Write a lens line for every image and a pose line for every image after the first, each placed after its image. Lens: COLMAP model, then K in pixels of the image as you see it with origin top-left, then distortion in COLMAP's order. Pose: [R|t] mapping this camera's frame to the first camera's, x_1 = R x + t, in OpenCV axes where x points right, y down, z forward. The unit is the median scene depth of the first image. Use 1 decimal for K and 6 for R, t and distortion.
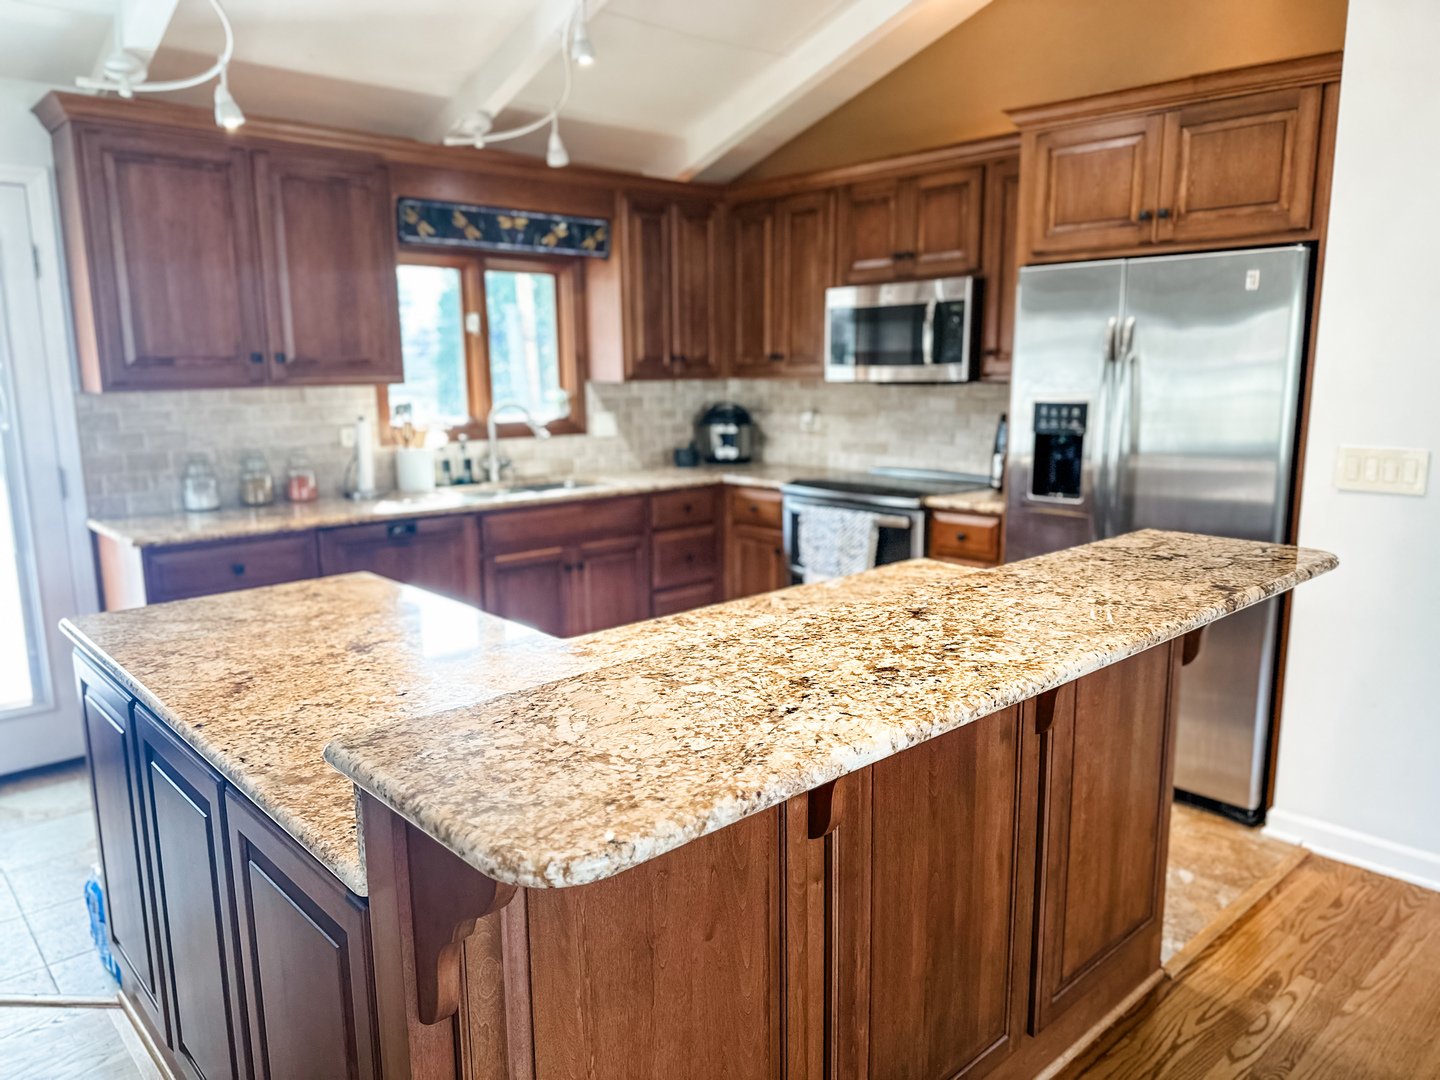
lens RADIAL K [[1020.6, 0, 719.4], [0, 1020.6, 540.2], [0, 0, 1]] dist [0.000306, -0.005923]
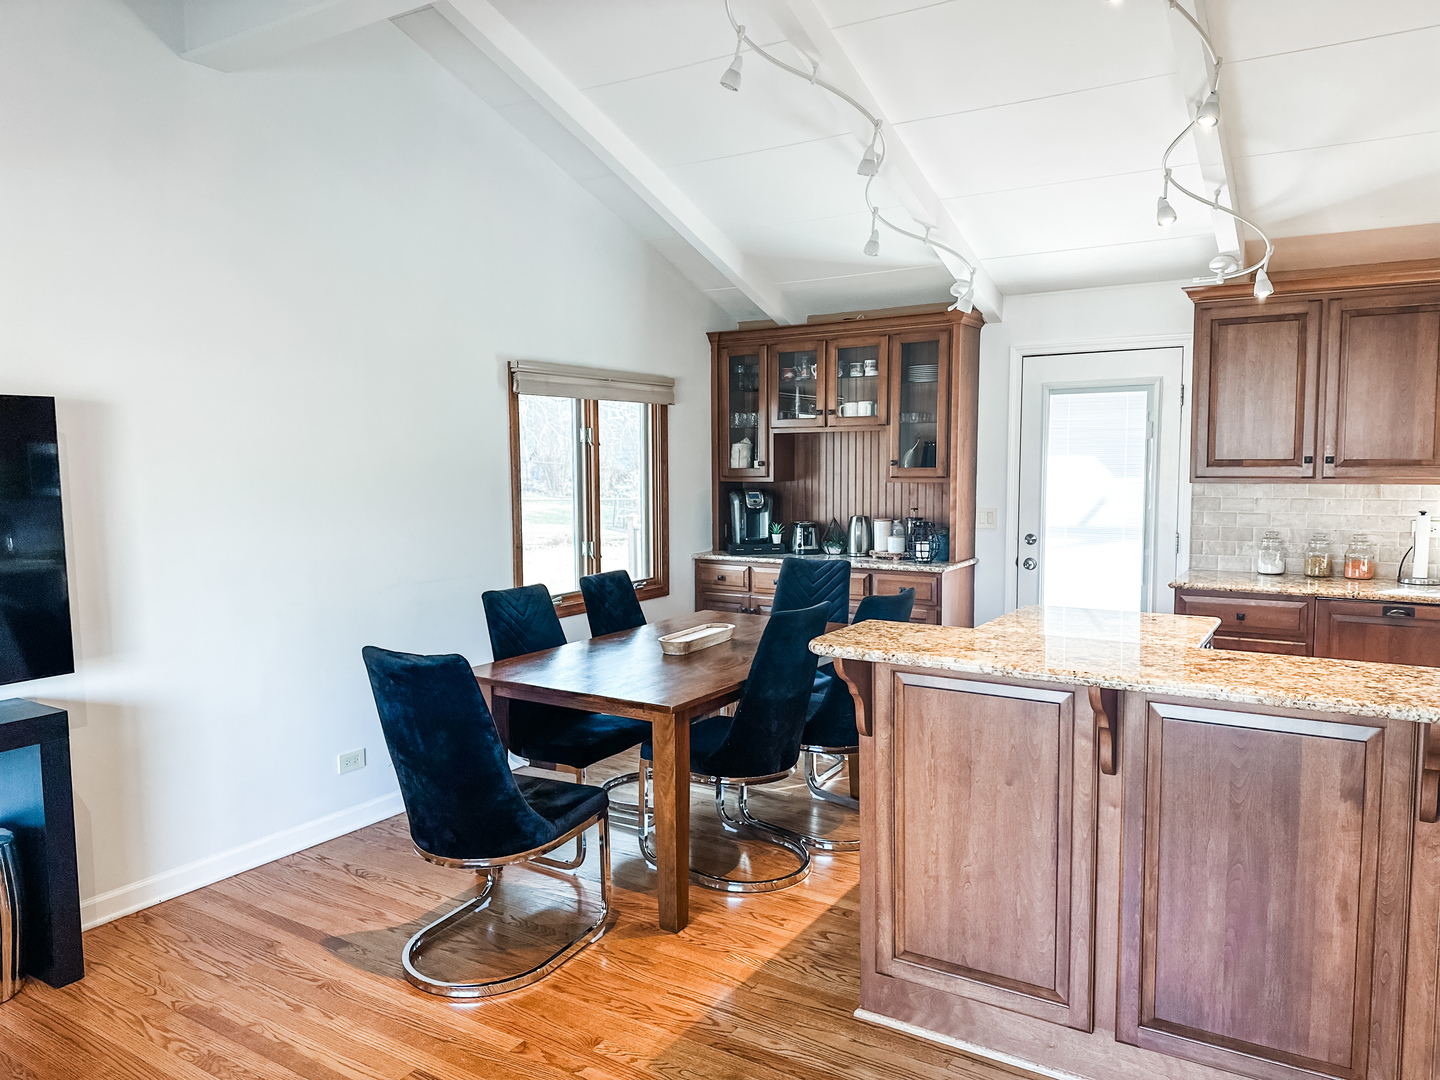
lens RADIAL K [[1020.6, 0, 720.7], [0, 1020.6, 541.5], [0, 0, 1]] dist [0.000306, -0.005923]
pose [[0.264167, 0.086622, -0.960579, 0.601133], [-0.159832, 0.986119, 0.044971, -0.018945], [0.951141, 0.141651, 0.274345, -0.031481]]
